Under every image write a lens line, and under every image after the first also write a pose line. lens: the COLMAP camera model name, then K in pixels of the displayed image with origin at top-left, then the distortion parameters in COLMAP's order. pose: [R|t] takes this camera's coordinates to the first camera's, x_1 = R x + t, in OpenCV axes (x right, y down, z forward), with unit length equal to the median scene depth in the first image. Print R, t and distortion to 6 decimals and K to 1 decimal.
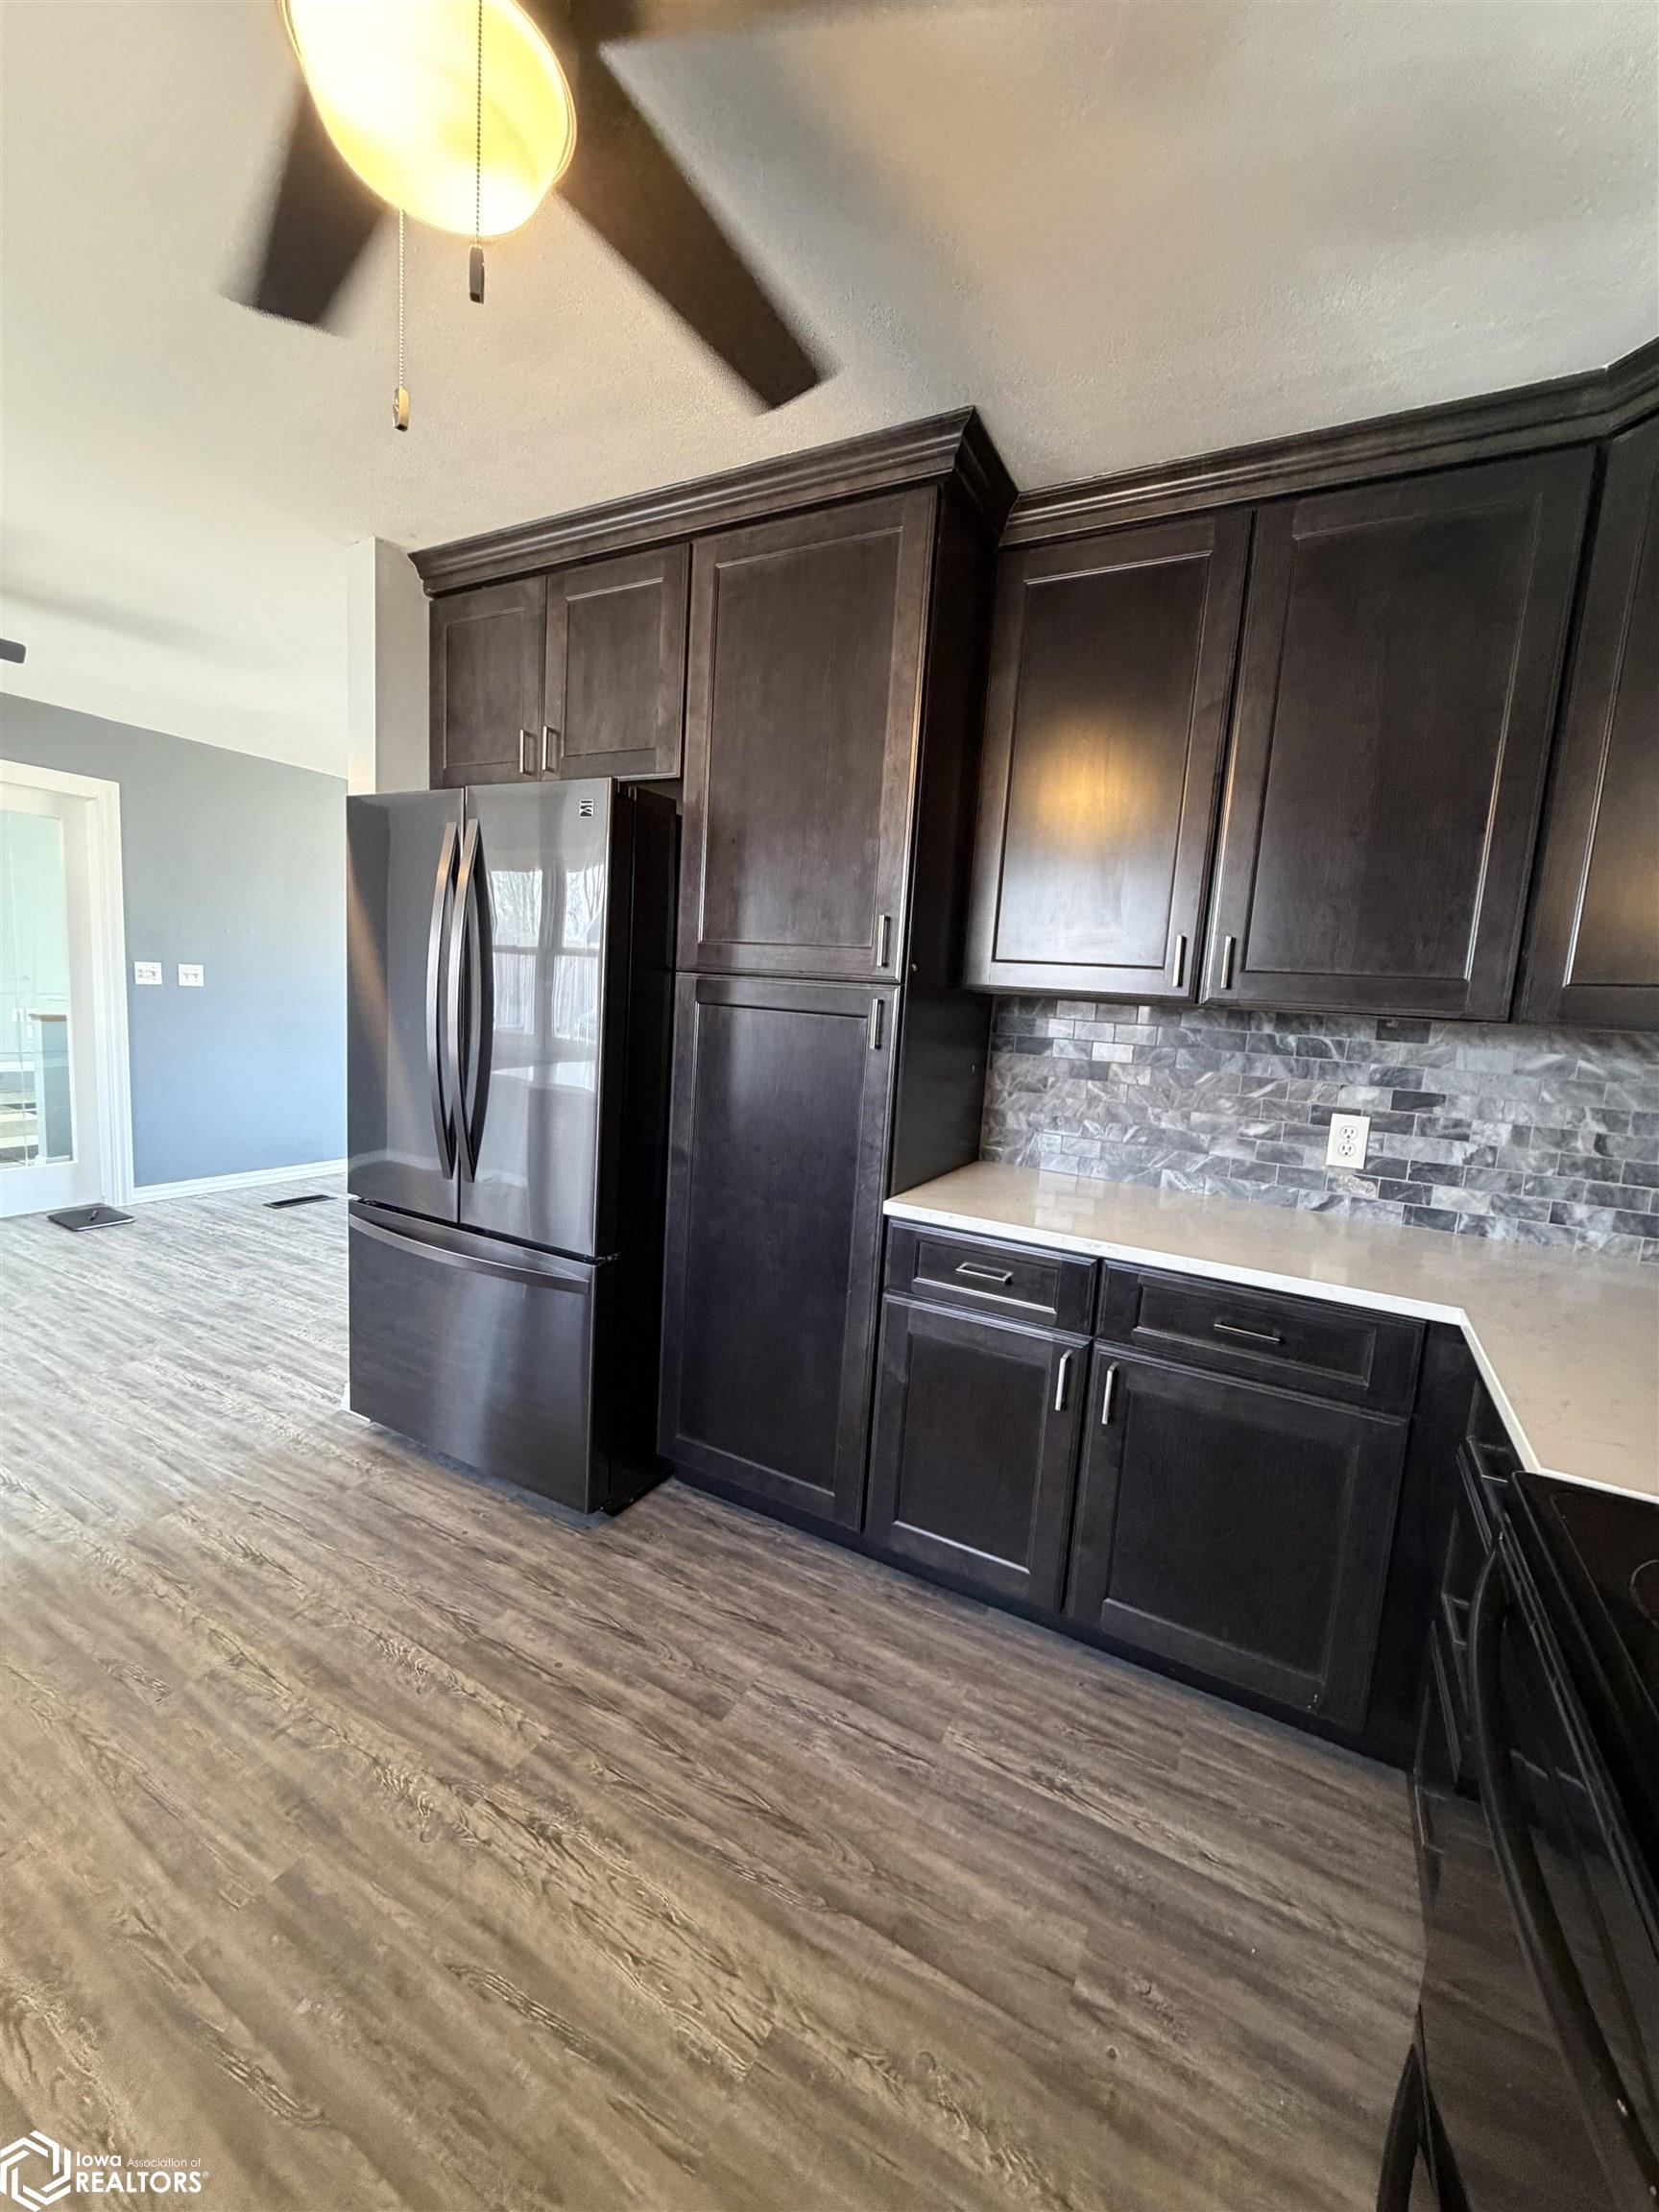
lens RADIAL K [[878.7, 0, 829.1], [0, 878.7, 1099.5], [0, 0, 1]] dist [0.001129, 0.000083]
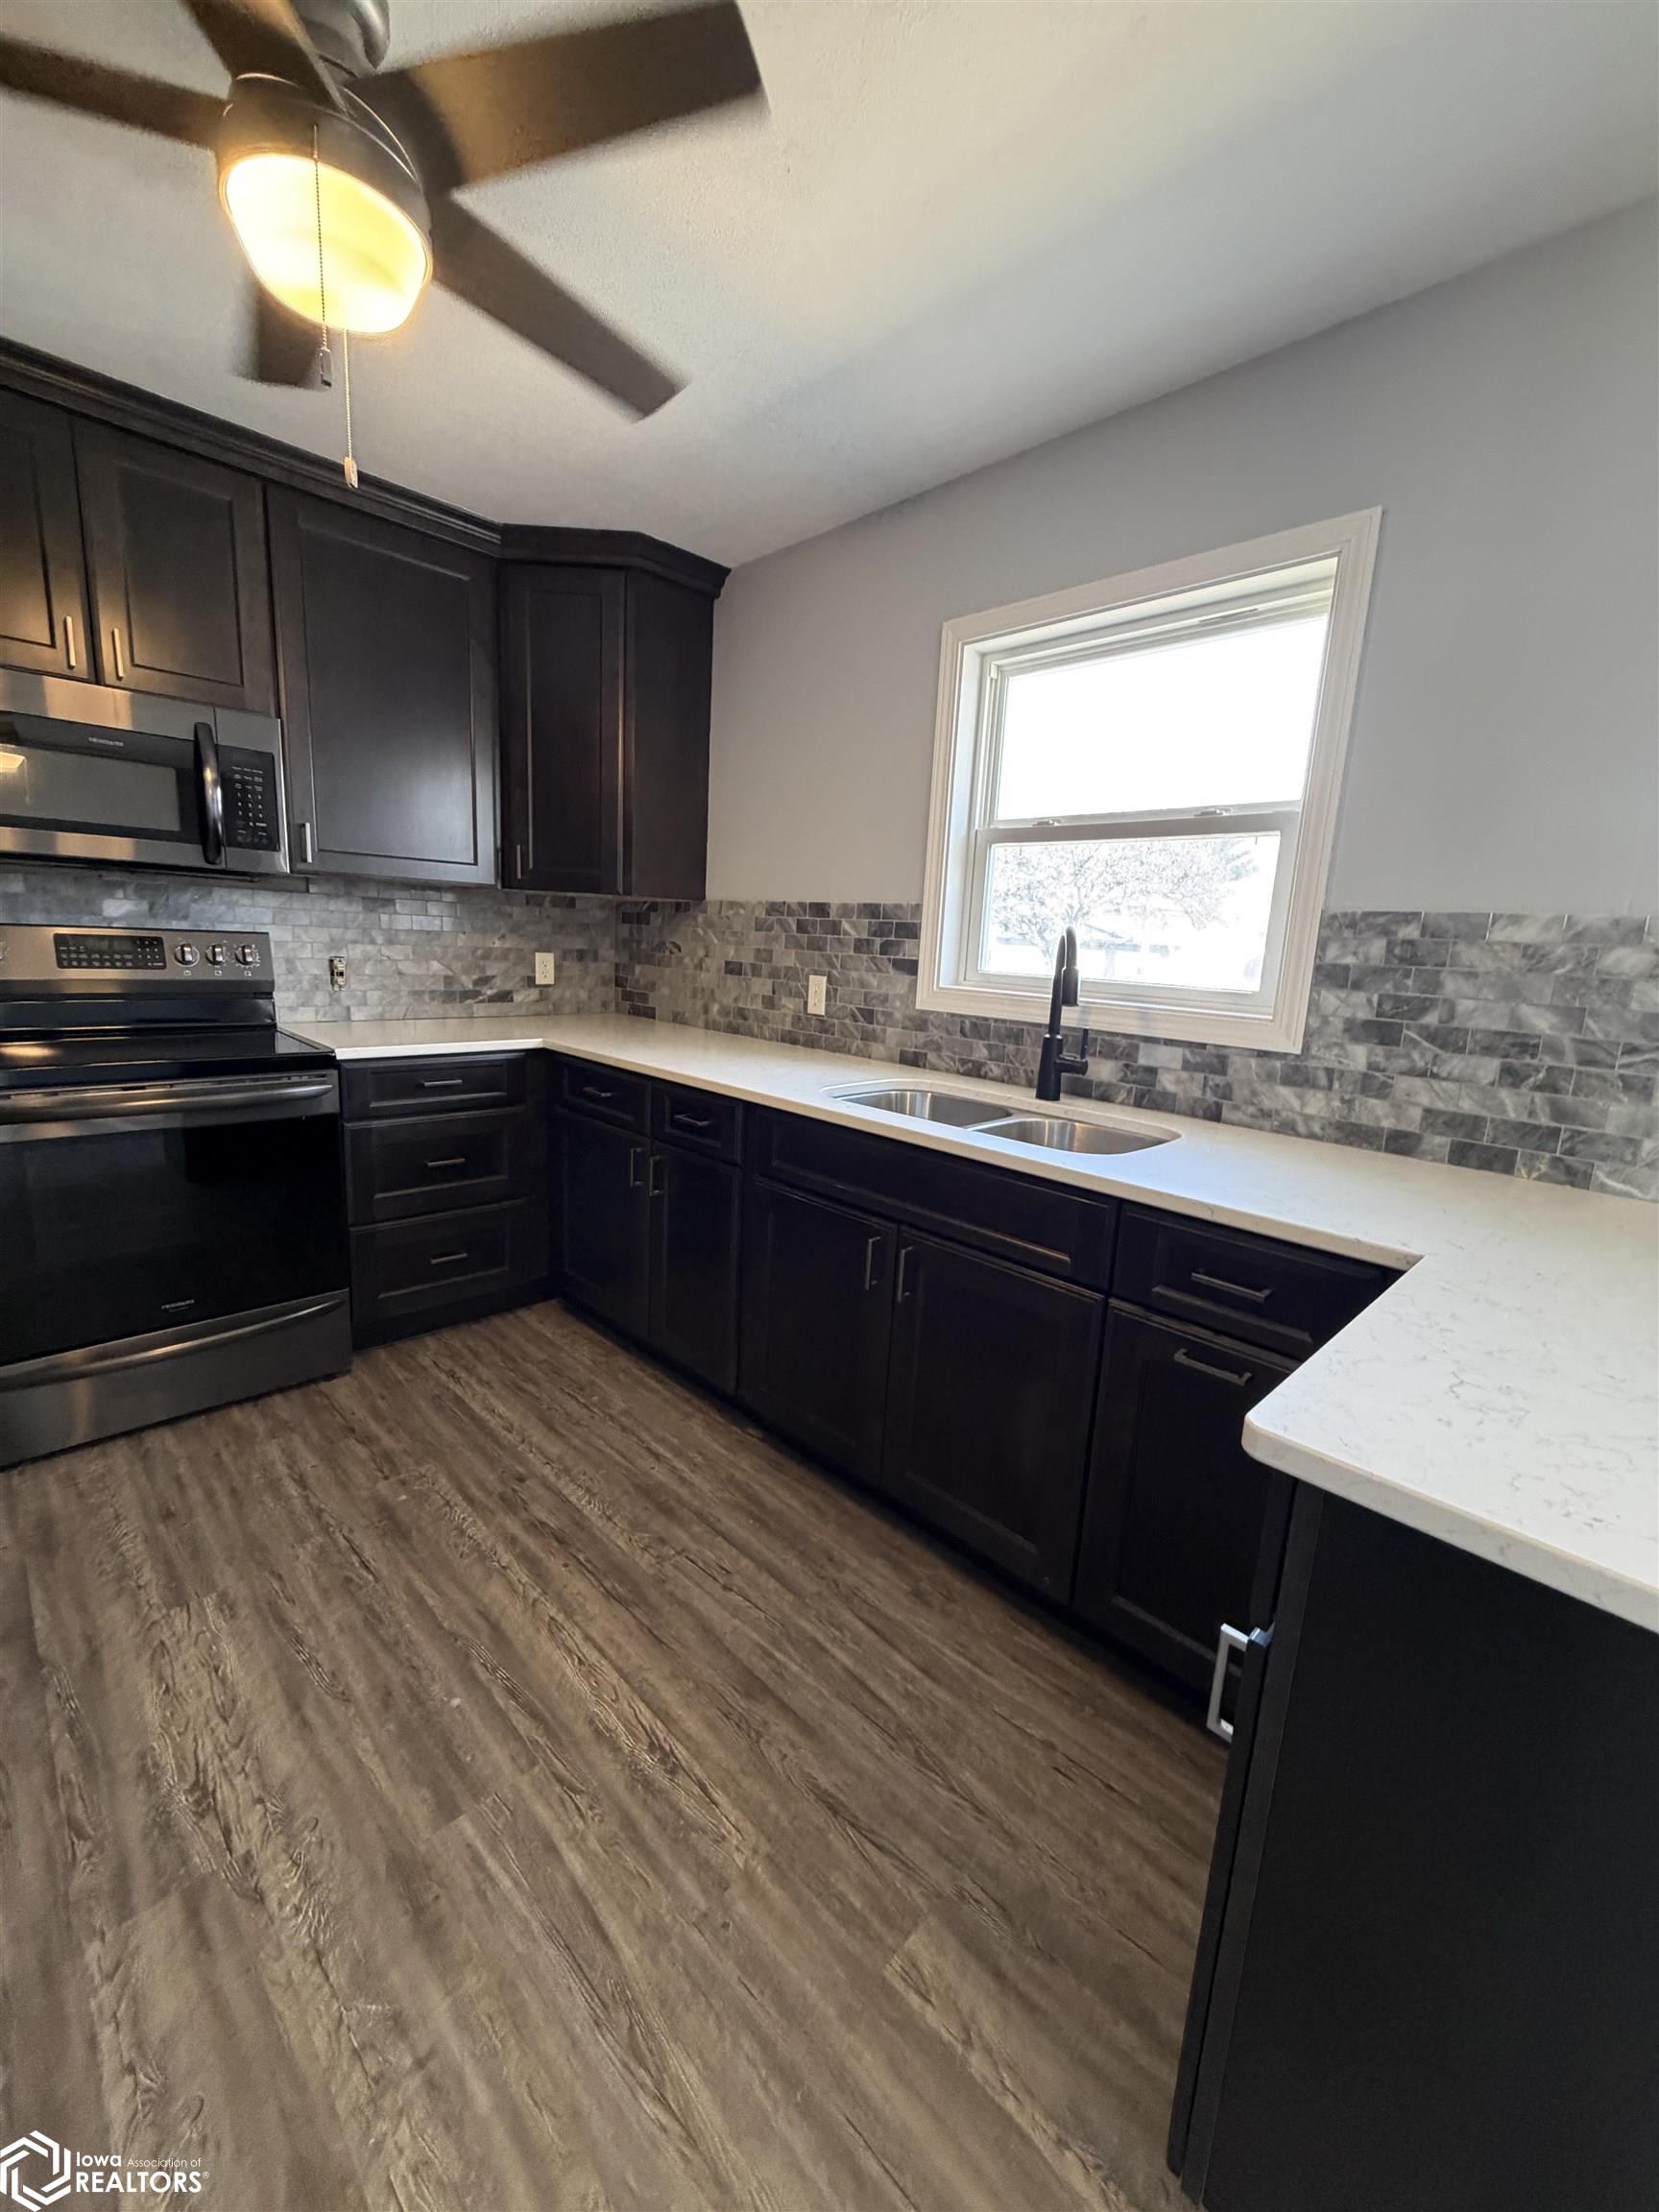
lens RADIAL K [[882.0, 0, 829.1], [0, 882.0, 1100.6], [0, 0, 1]] dist [0.000345, 0.000034]
pose [[-0.953752, -0.163330, 0.252349, -0.951439], [-0.078624, 0.945824, 0.315015, -0.167870], [-0.290130, 0.280606, -0.914924, 1.301523]]
